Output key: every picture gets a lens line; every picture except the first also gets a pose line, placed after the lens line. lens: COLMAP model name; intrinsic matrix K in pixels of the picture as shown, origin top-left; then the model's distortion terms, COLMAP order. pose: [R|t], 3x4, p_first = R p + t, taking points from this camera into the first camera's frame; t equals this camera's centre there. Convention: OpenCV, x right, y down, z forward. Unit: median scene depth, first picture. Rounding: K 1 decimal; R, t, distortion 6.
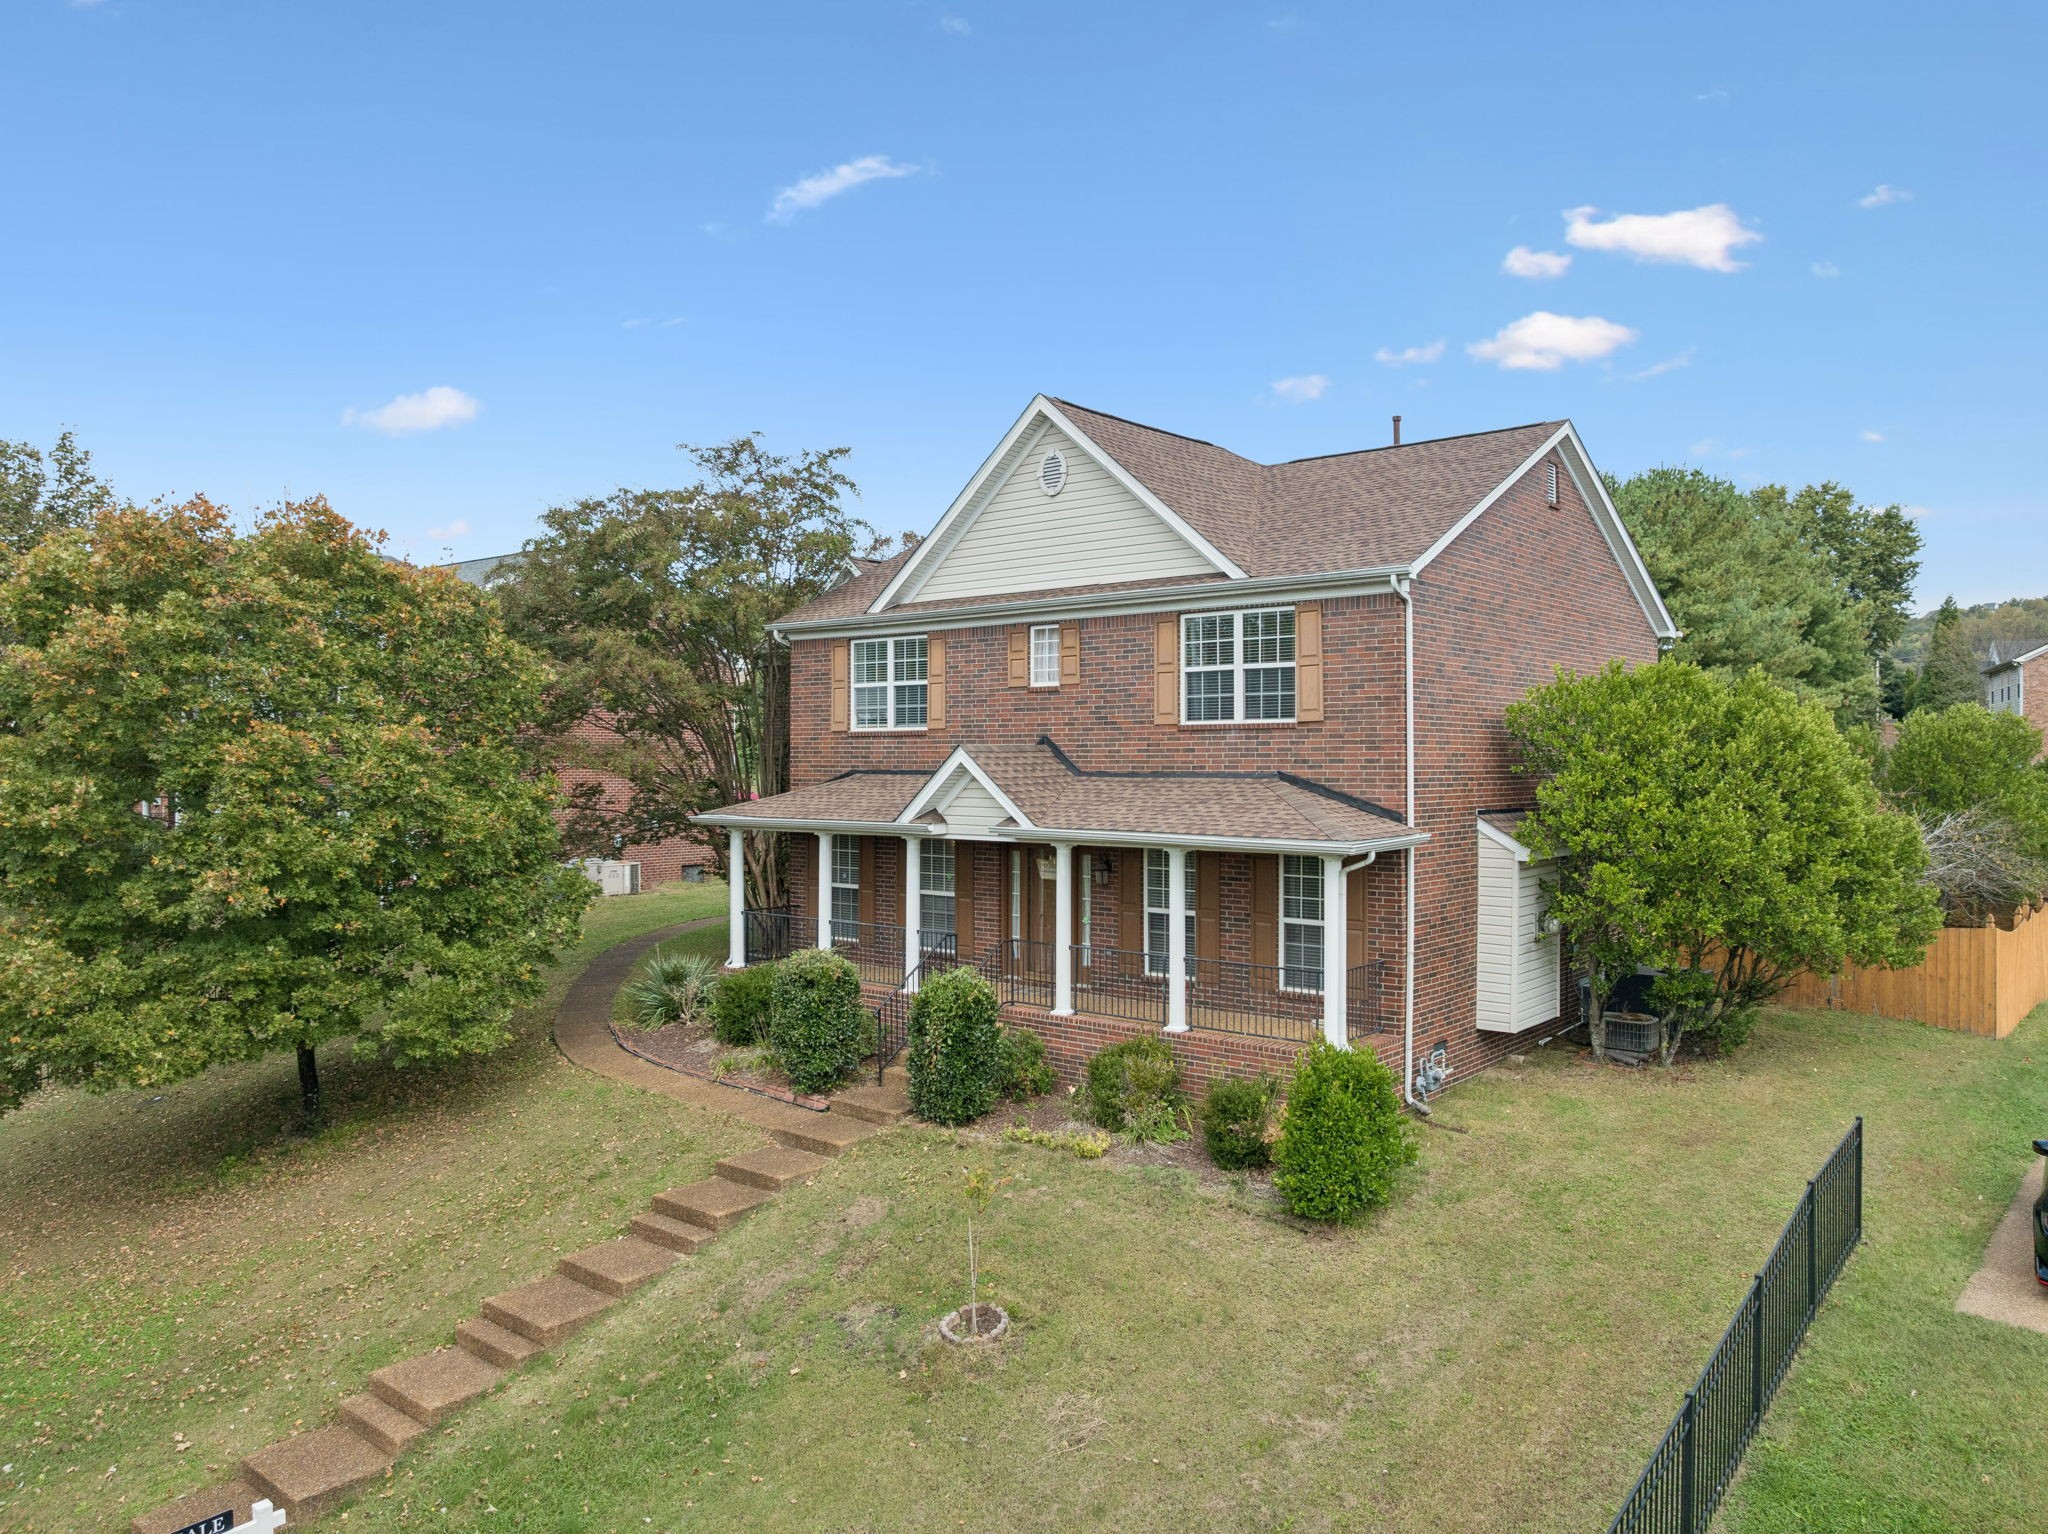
lens RADIAL K [[1563.4, 0, 947.8], [0, 1563.4, 741.7], [0, 0, 1]] dist [-0.002586, -0.004203]
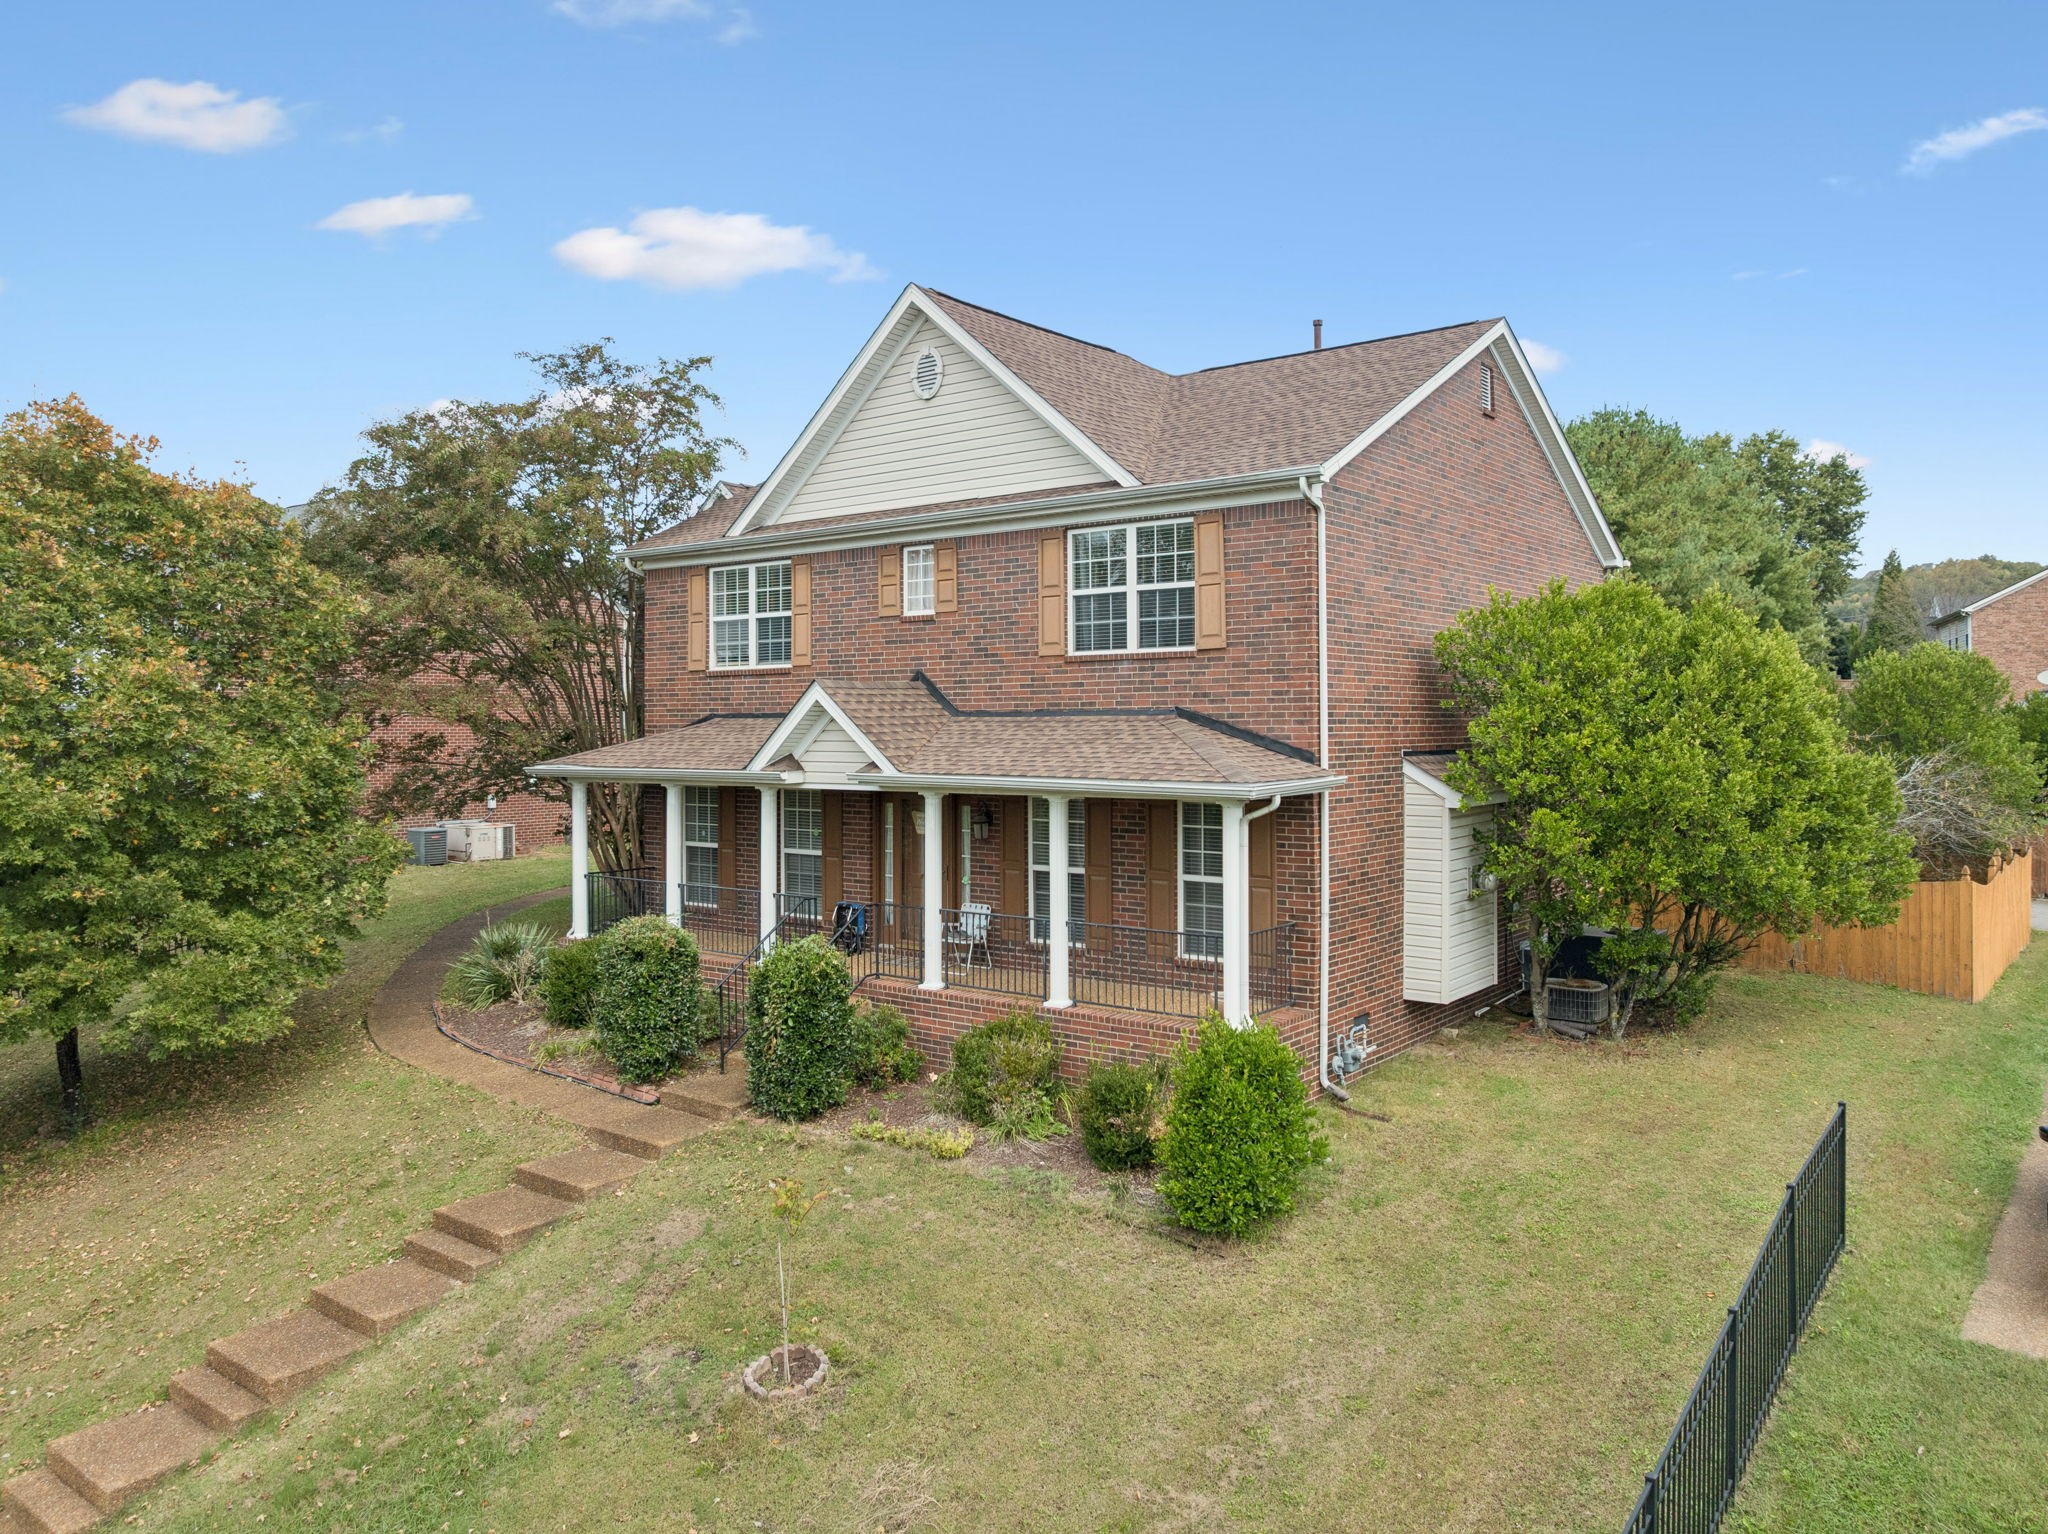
lens RADIAL K [[1585.3, 0, 952.5], [0, 1585.3, 698.6], [0, 0, 1]] dist [-0.001160, -0.007706]
pose [[0.999314, -0.004128, 0.036793, 0.054015], [0.004313, 0.999978, -0.004964, 0.018080], [-0.036772, 0.005119, 0.999311, 0.120307]]
